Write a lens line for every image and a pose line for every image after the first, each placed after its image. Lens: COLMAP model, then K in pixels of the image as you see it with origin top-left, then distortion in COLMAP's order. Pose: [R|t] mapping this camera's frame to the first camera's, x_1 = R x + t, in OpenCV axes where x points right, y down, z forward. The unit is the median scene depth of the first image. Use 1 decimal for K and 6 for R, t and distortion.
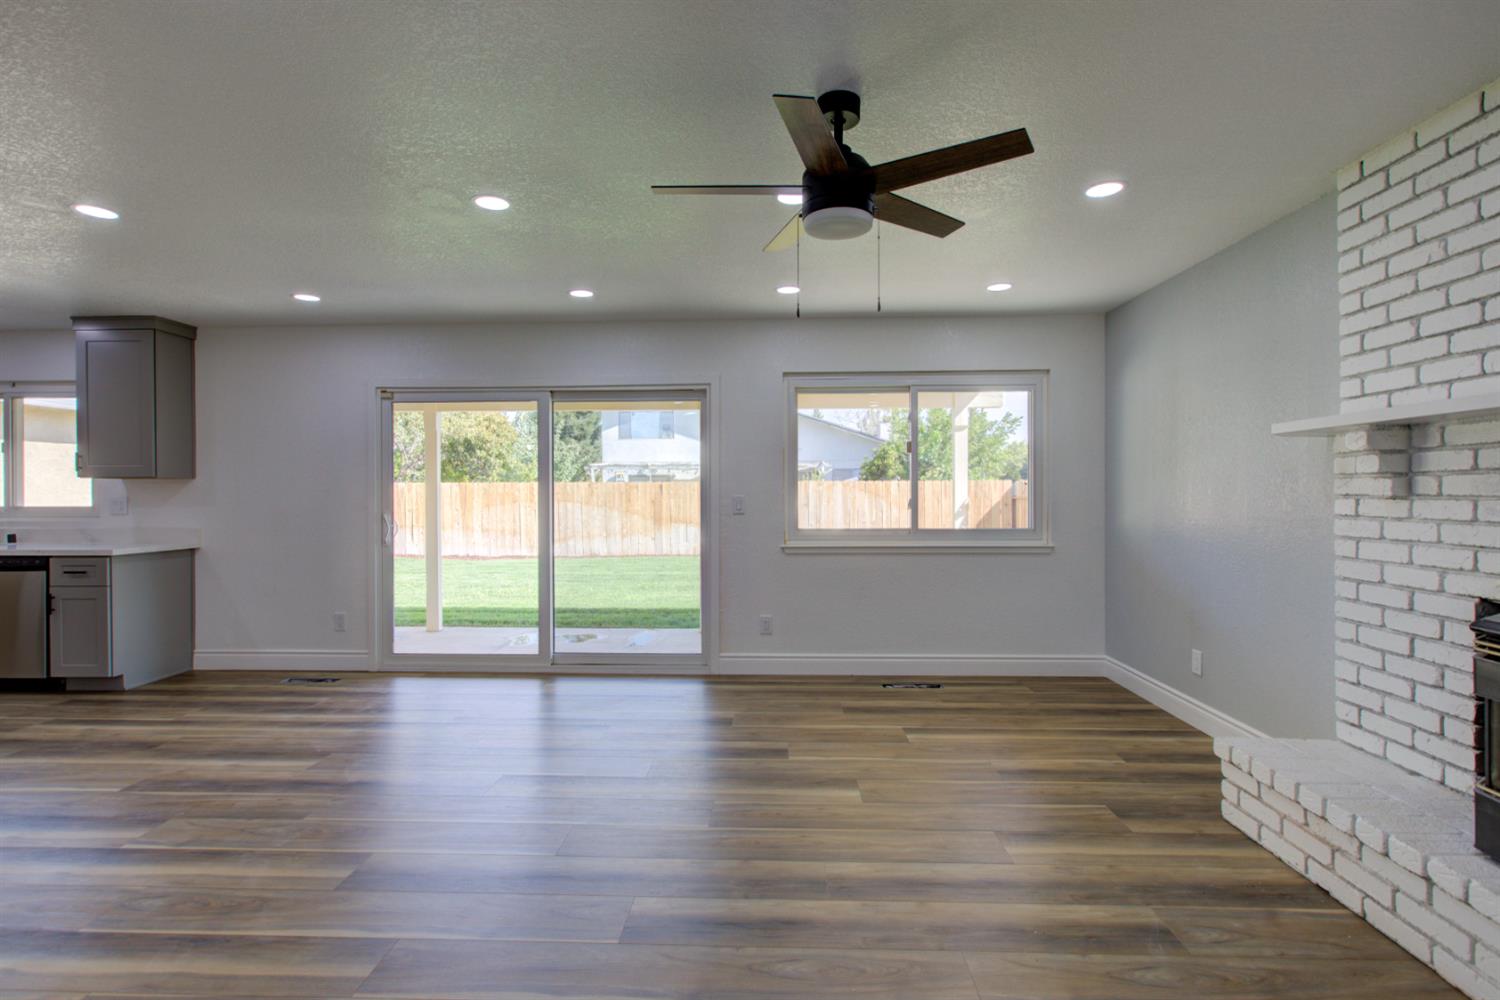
lens RADIAL K [[707.3, 0, 749.4], [0, 707.3, 498.4], [0, 0, 1]] dist [-0.008260, 0.000939]
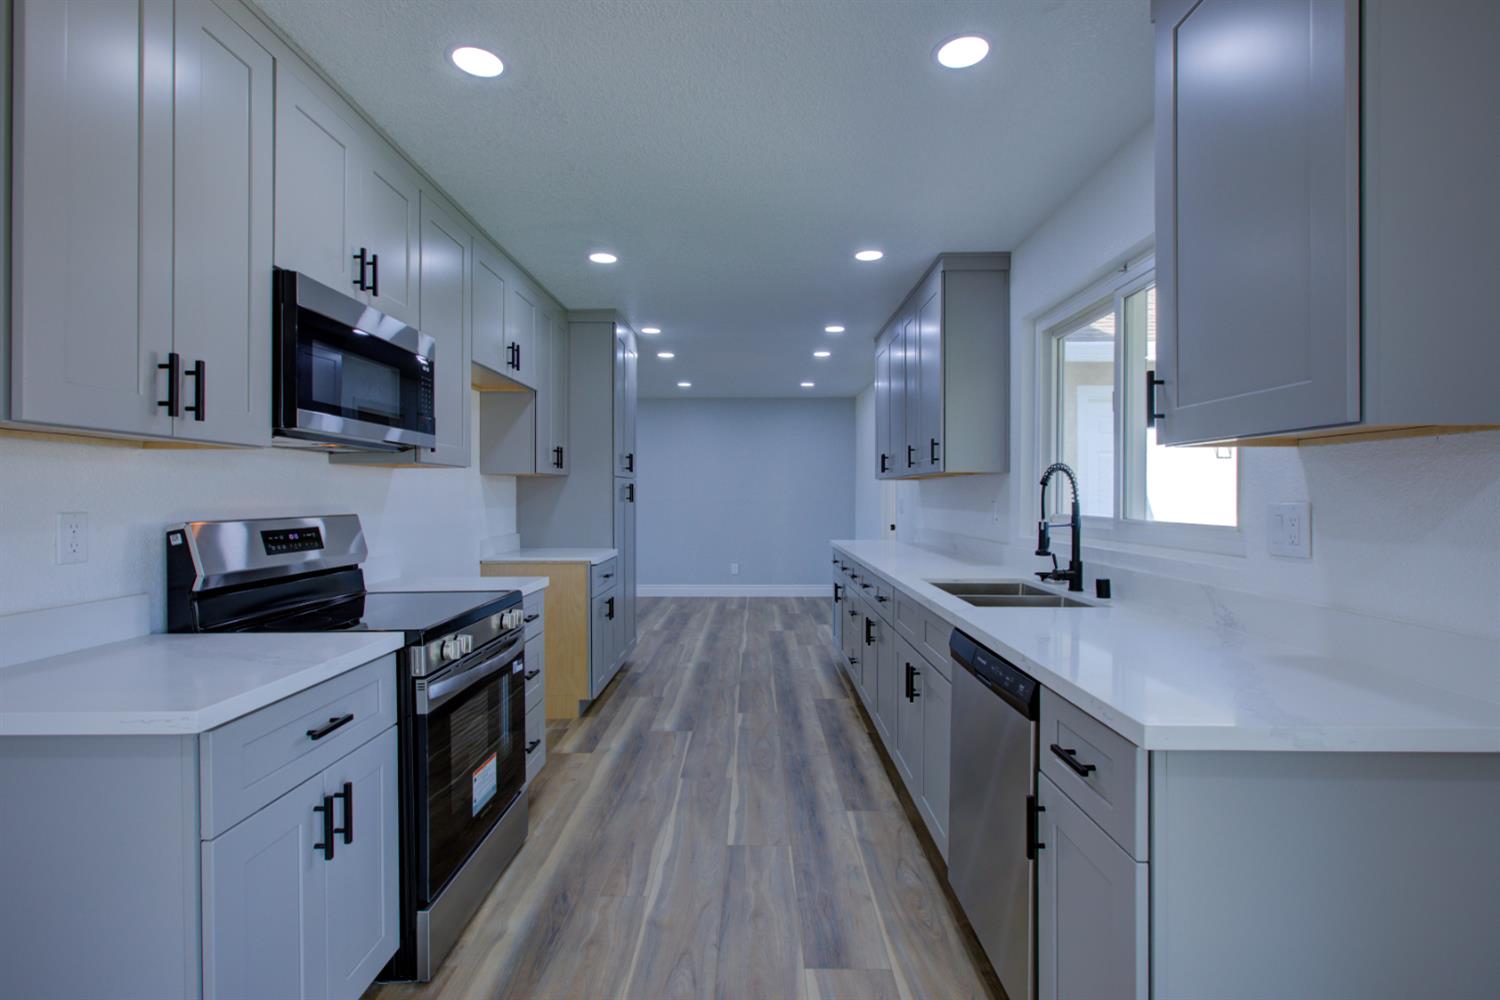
lens RADIAL K [[707.3, 0, 730.1], [0, 707.3, 501.7], [0, 0, 1]] dist [-0.008260, 0.000939]
pose [[0.008858, 0.011060, -0.999900, -0.603092], [-0.007221, 0.999913, 0.010996, -0.004747], [0.999935, 0.007123, 0.008938, 0.770468]]
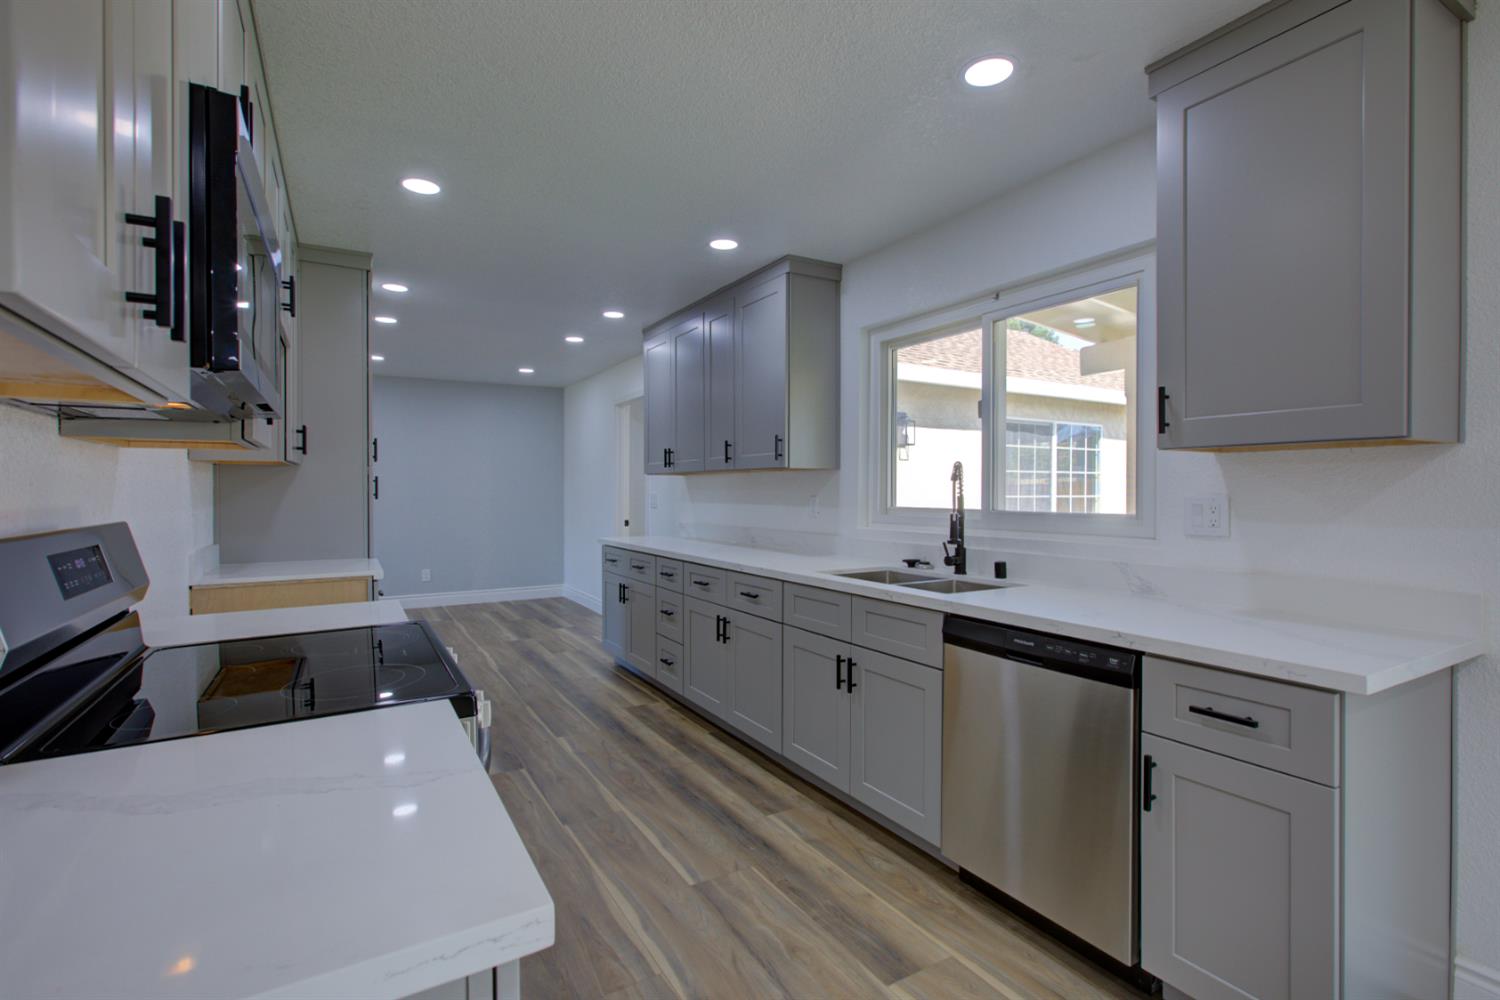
lens RADIAL K [[707.3, 0, 743.8], [0, 707.3, 498.1], [0, 0, 1]] dist [-0.008260, 0.000939]
pose [[0.531788, 0.011262, -0.846803, -0.716632], [-0.006982, 0.999936, 0.008914, -0.002760], [0.846849, 0.001172, 0.531832, 0.557926]]
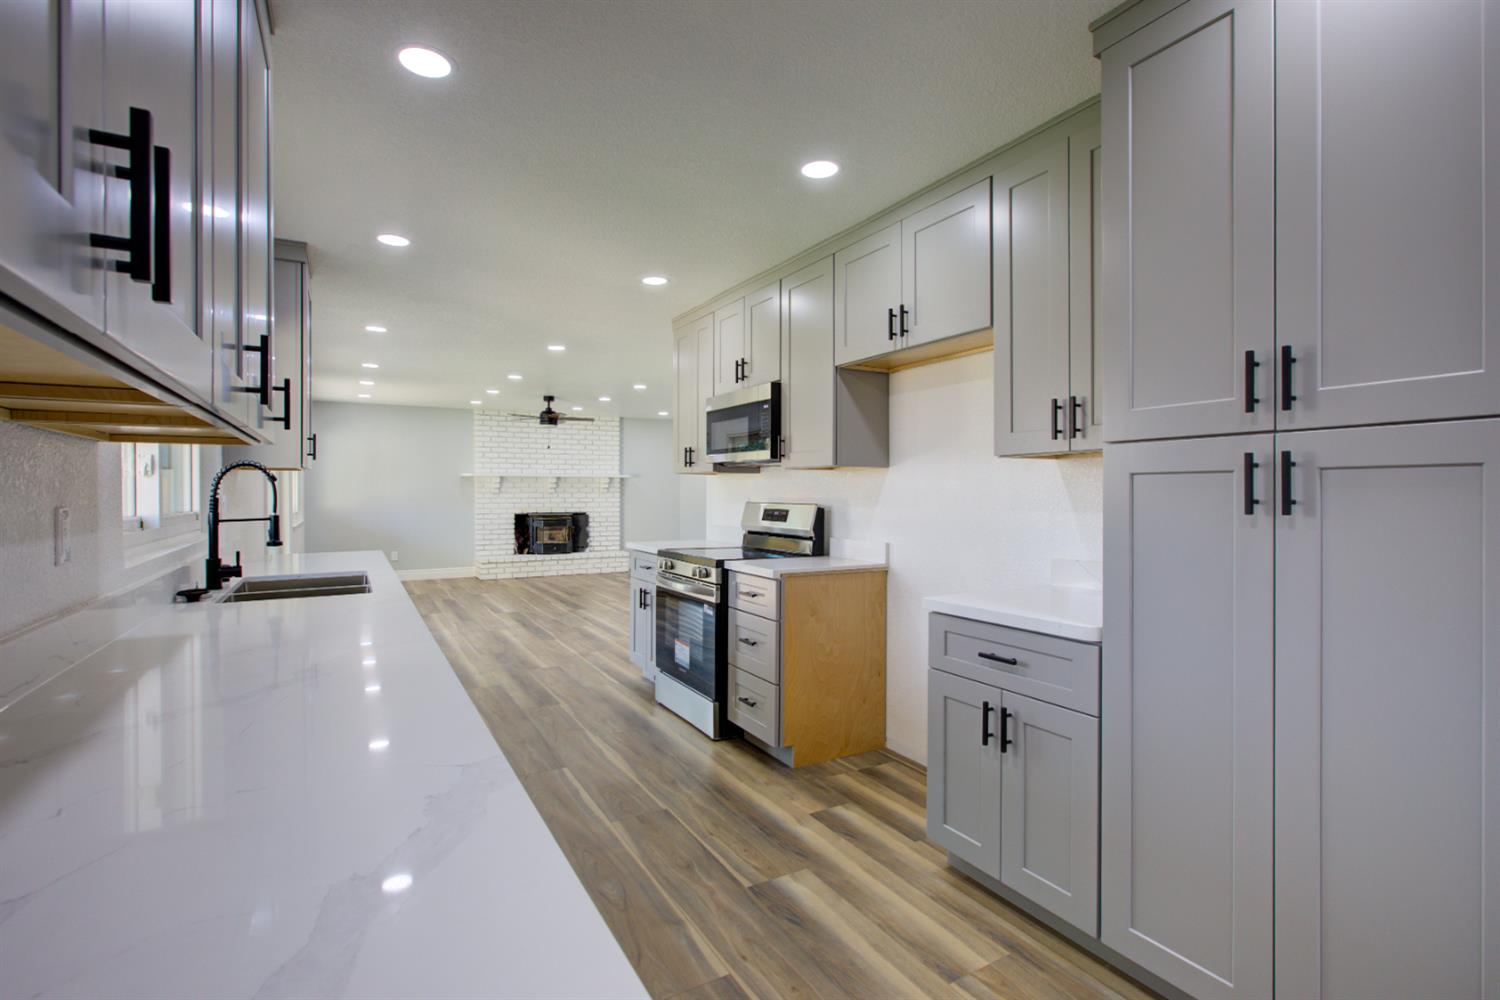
lens RADIAL K [[707.3, 0, 763.1], [0, 707.3, 501.7], [0, 0, 1]] dist [-0.008260, 0.000939]
pose [[-0.546570, -0.009477, 0.837360, -1.781964], [0.008002, 0.999831, 0.016538, -0.003760], [-0.837375, 0.015740, -0.546402, 0.979503]]
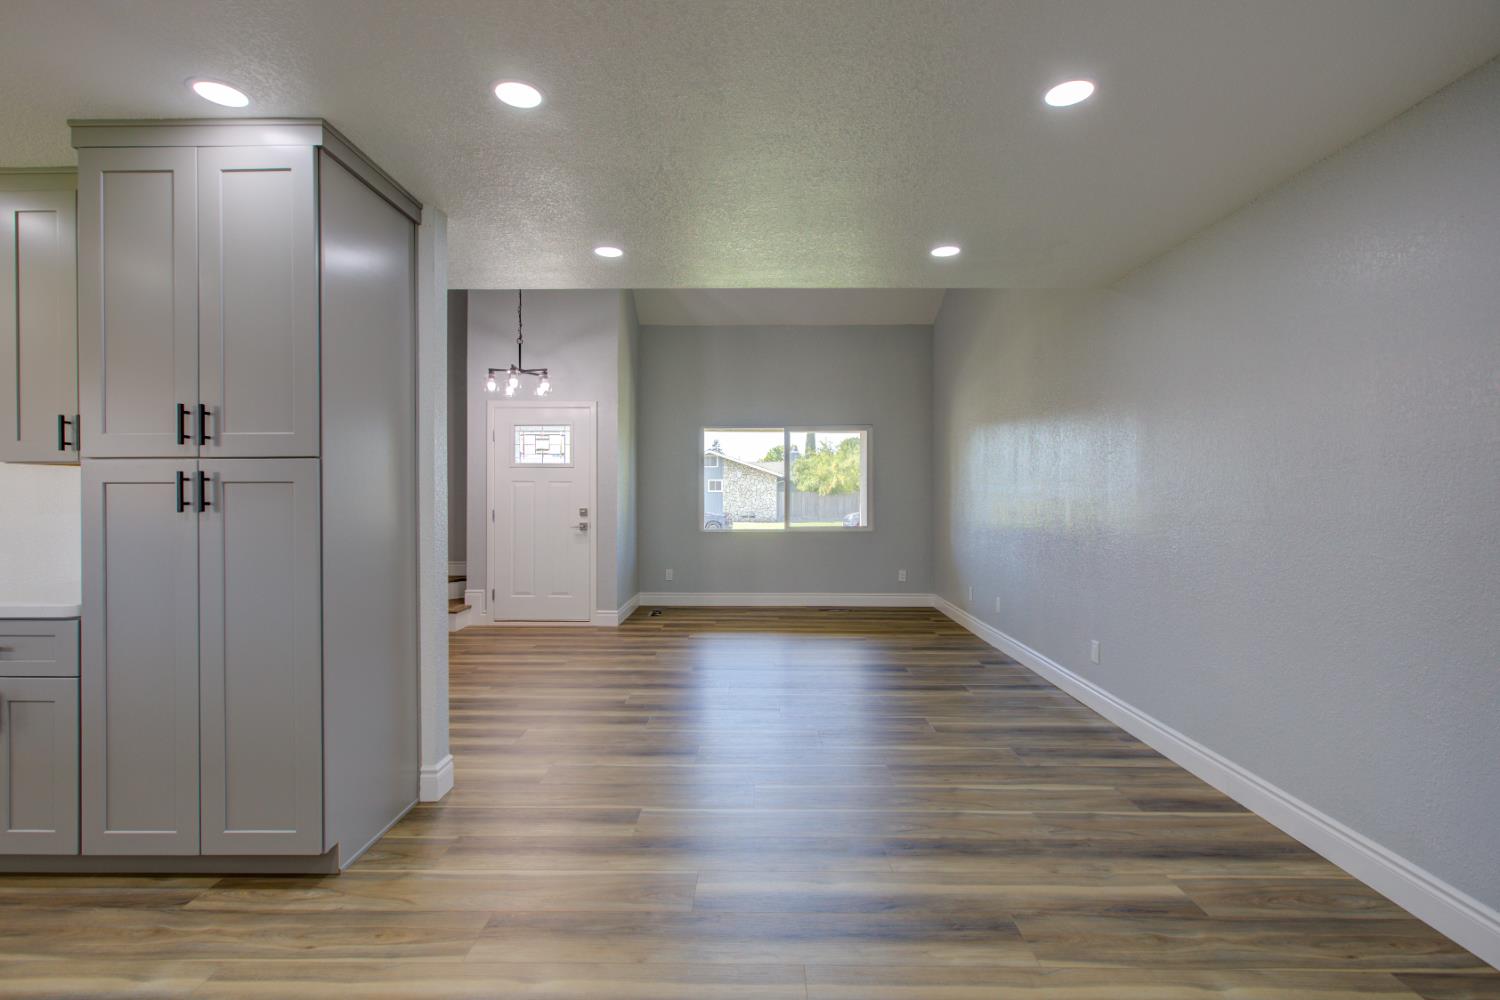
lens RADIAL K [[707.3, 0, 807.5], [0, 707.3, 504.2], [0, 0, 1]] dist [-0.008260, 0.000939]
pose [[-0.999483, -0.002323, -0.032072, -2.037051], [-0.002721, 0.999920, 0.012374, -0.003313], [0.032041, 0.012455, -0.999409, 1.107835]]
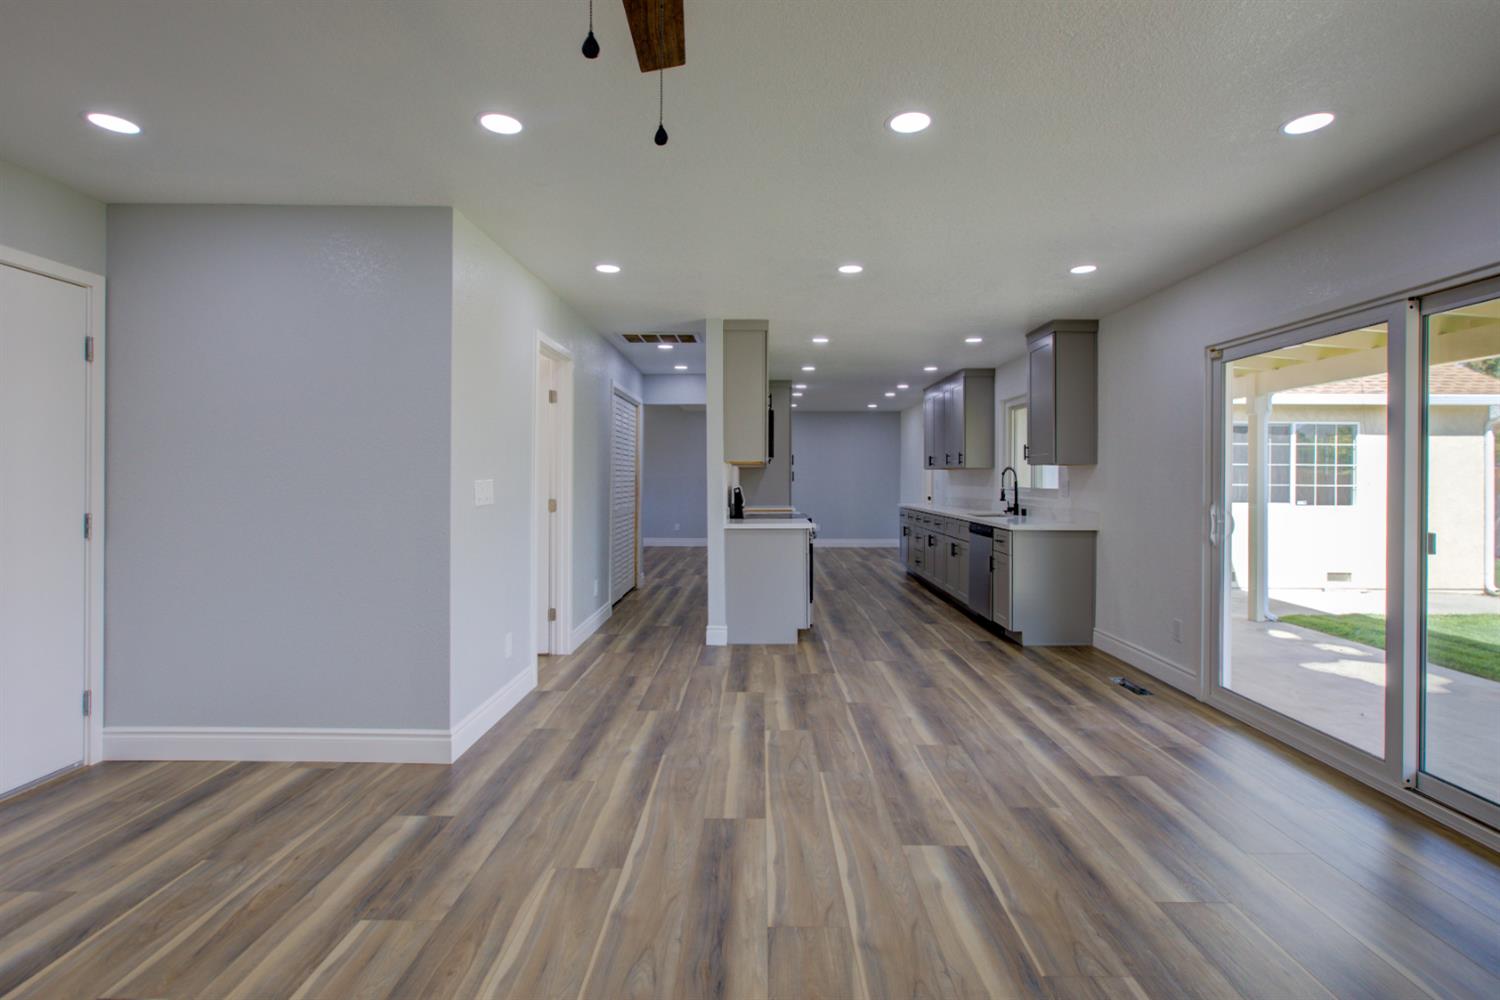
lens RADIAL K [[707.3, 0, 754.0], [0, 707.3, 486.7], [0, 0, 1]] dist [-0.008260, 0.000939]
pose [[0.028265, 0.016119, -0.999471, 0.259351], [-0.011959, 0.999804, 0.015786, -0.005999], [0.999529, 0.011507, 0.028452, 0.474016]]
